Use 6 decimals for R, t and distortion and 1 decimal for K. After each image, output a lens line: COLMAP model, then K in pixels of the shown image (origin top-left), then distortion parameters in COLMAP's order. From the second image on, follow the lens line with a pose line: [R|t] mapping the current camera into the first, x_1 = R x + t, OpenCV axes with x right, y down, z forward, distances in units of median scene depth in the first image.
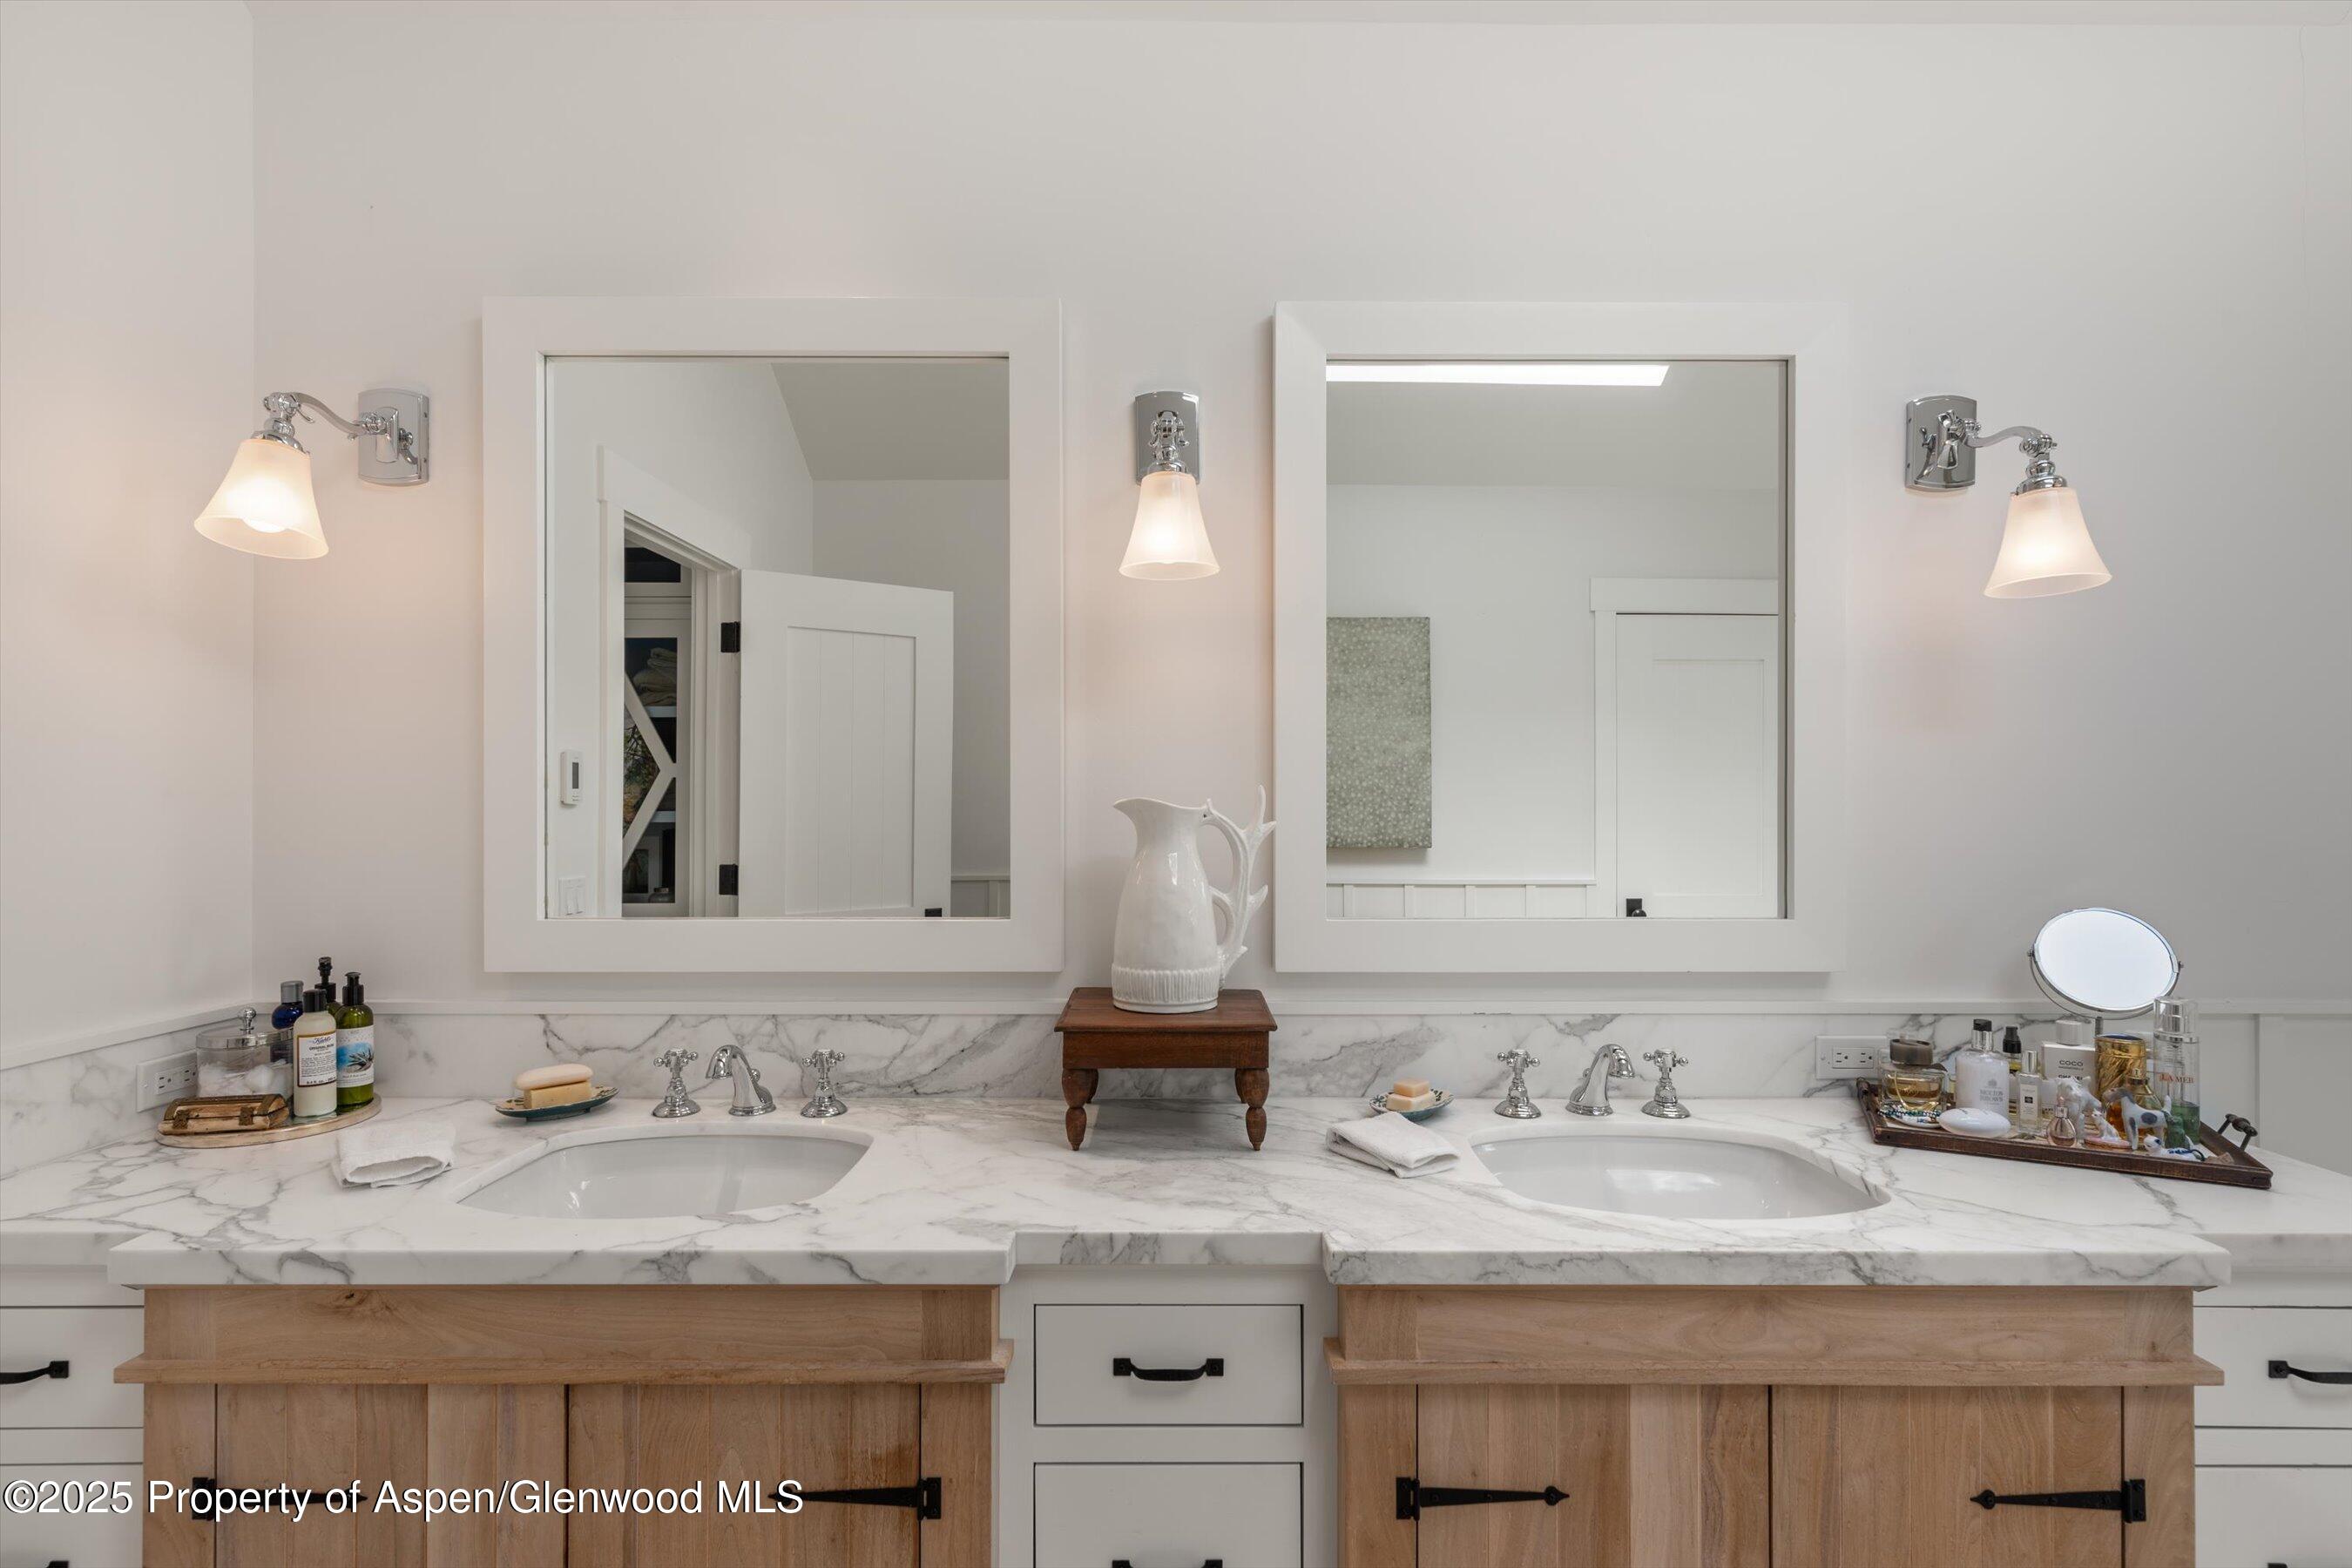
lens RADIAL K [[1137.3, 0, 1177.9], [0, 1137.3, 793.9], [0, 0, 1]] dist [-0.002763, 0.000960]
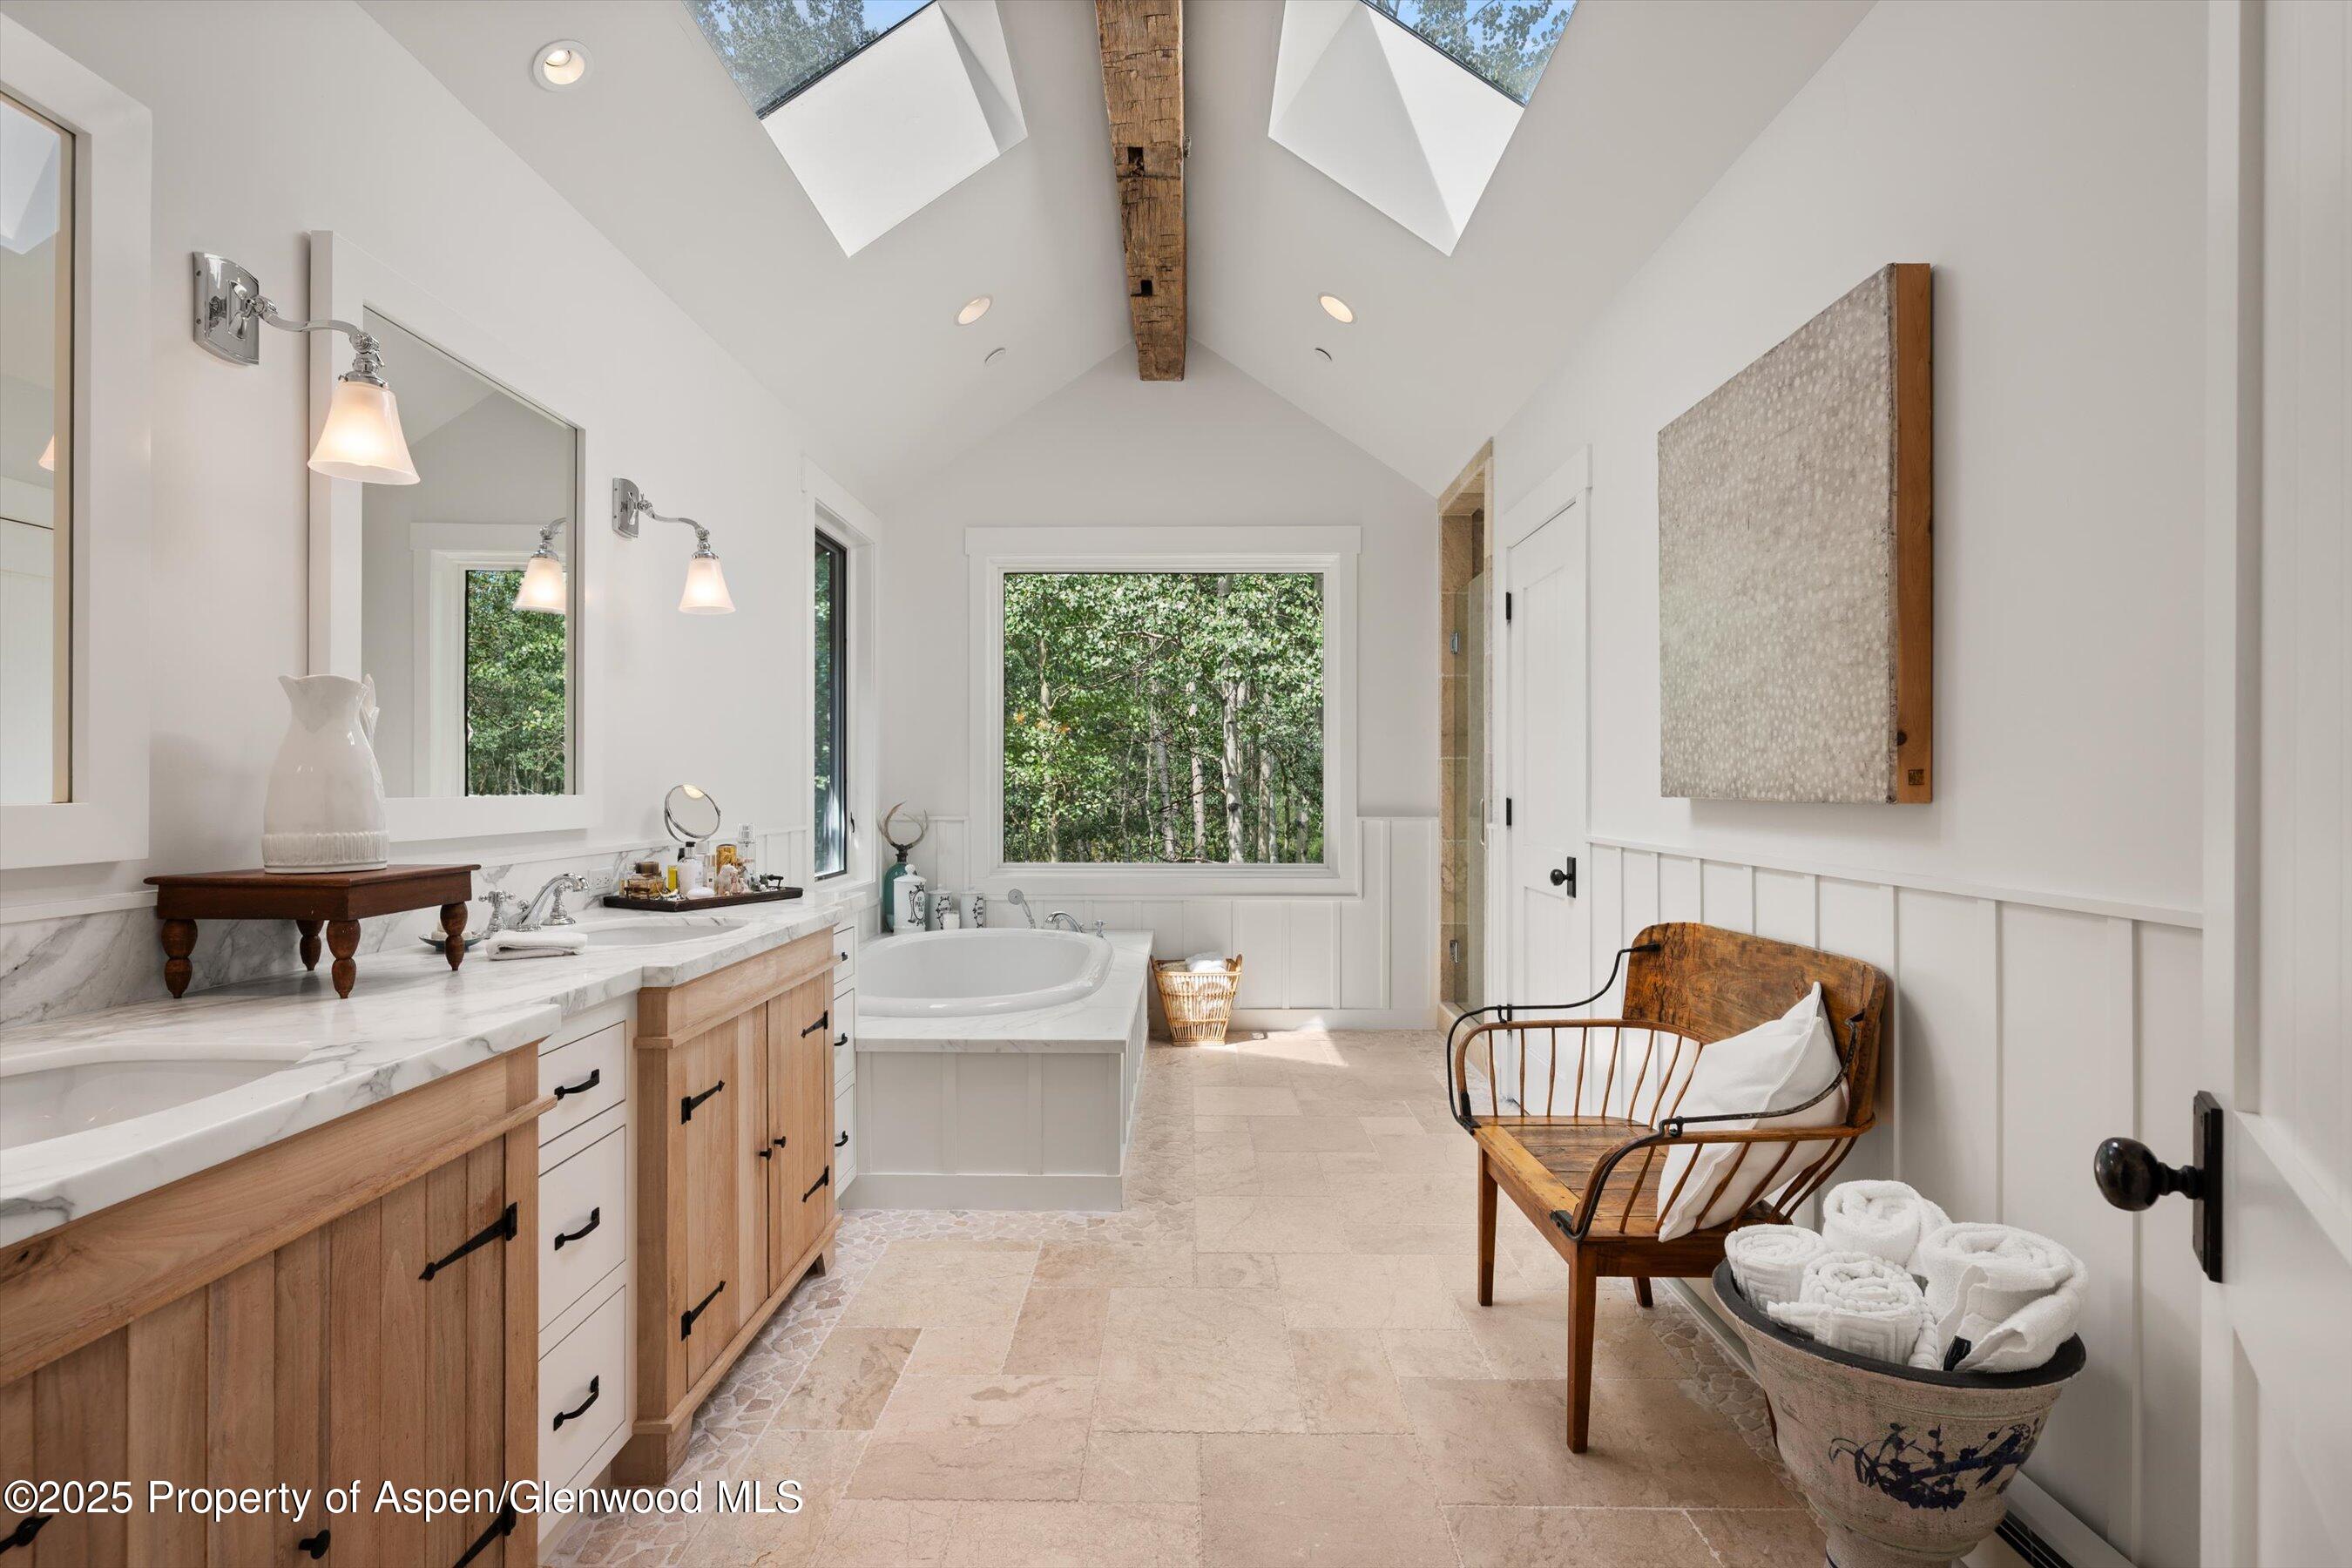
lens RADIAL K [[1137.3, 0, 1178.4], [0, 1137.3, 782.0], [0, 0, 1]] dist [-0.002763, 0.000960]
pose [[0.019150, 0.000414, 0.999817, -1.391999], [-0.005921, 0.999982, -0.000300, 0.128513], [-0.999799, -0.005914, 0.019152, 0.237794]]
